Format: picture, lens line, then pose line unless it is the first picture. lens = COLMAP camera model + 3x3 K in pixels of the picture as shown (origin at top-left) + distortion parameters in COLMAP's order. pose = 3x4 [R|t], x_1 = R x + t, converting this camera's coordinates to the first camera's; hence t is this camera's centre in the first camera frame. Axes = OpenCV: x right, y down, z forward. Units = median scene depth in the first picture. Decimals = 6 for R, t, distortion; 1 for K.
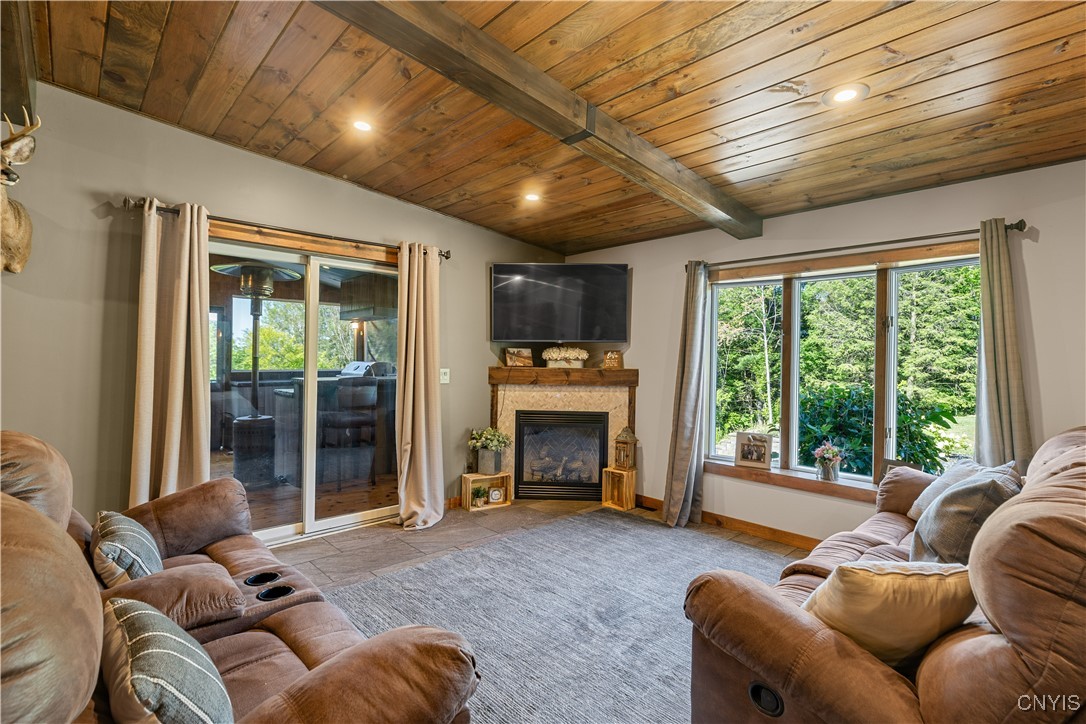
lens RADIAL K [[510.2, 0, 545.0], [0, 510.2, 364.3], [0, 0, 1]] dist [0.008071, -0.001256]
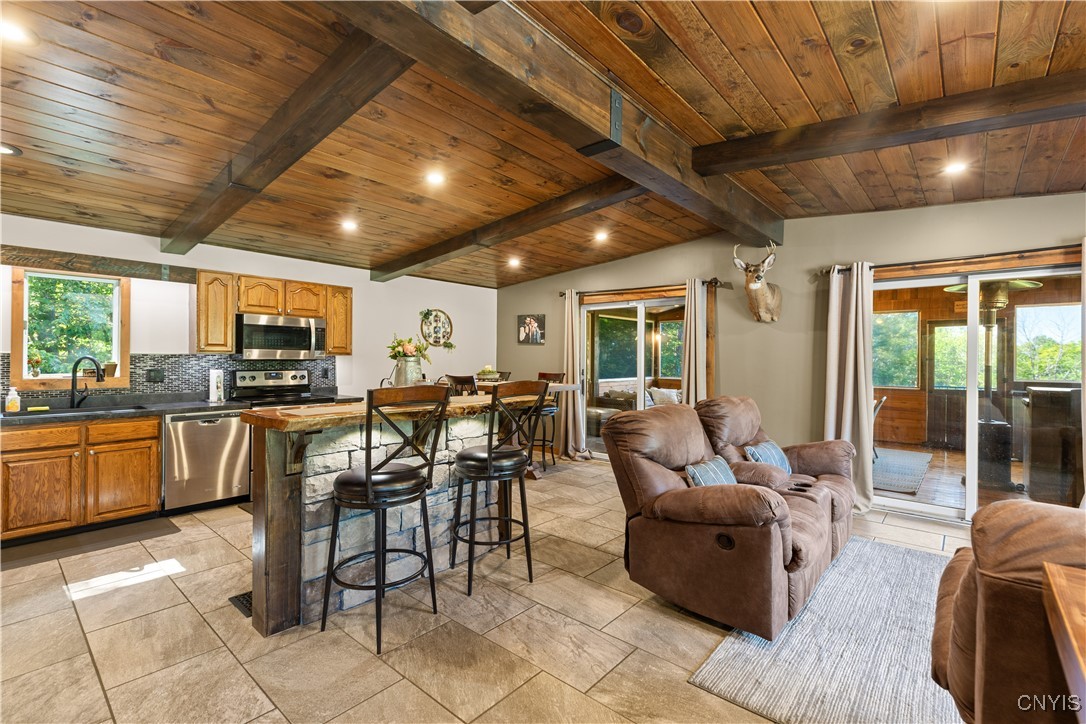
lens RADIAL K [[491.9, 0, 552.3], [0, 491.9, 359.7], [0, 0, 1]] dist [0.002982, 0.001612]
pose [[0.105342, -0.010117, -0.994385, 0.471985], [-0.019743, 0.999730, -0.012263, 0.005201], [0.994240, 0.020924, 0.105114, -0.025035]]
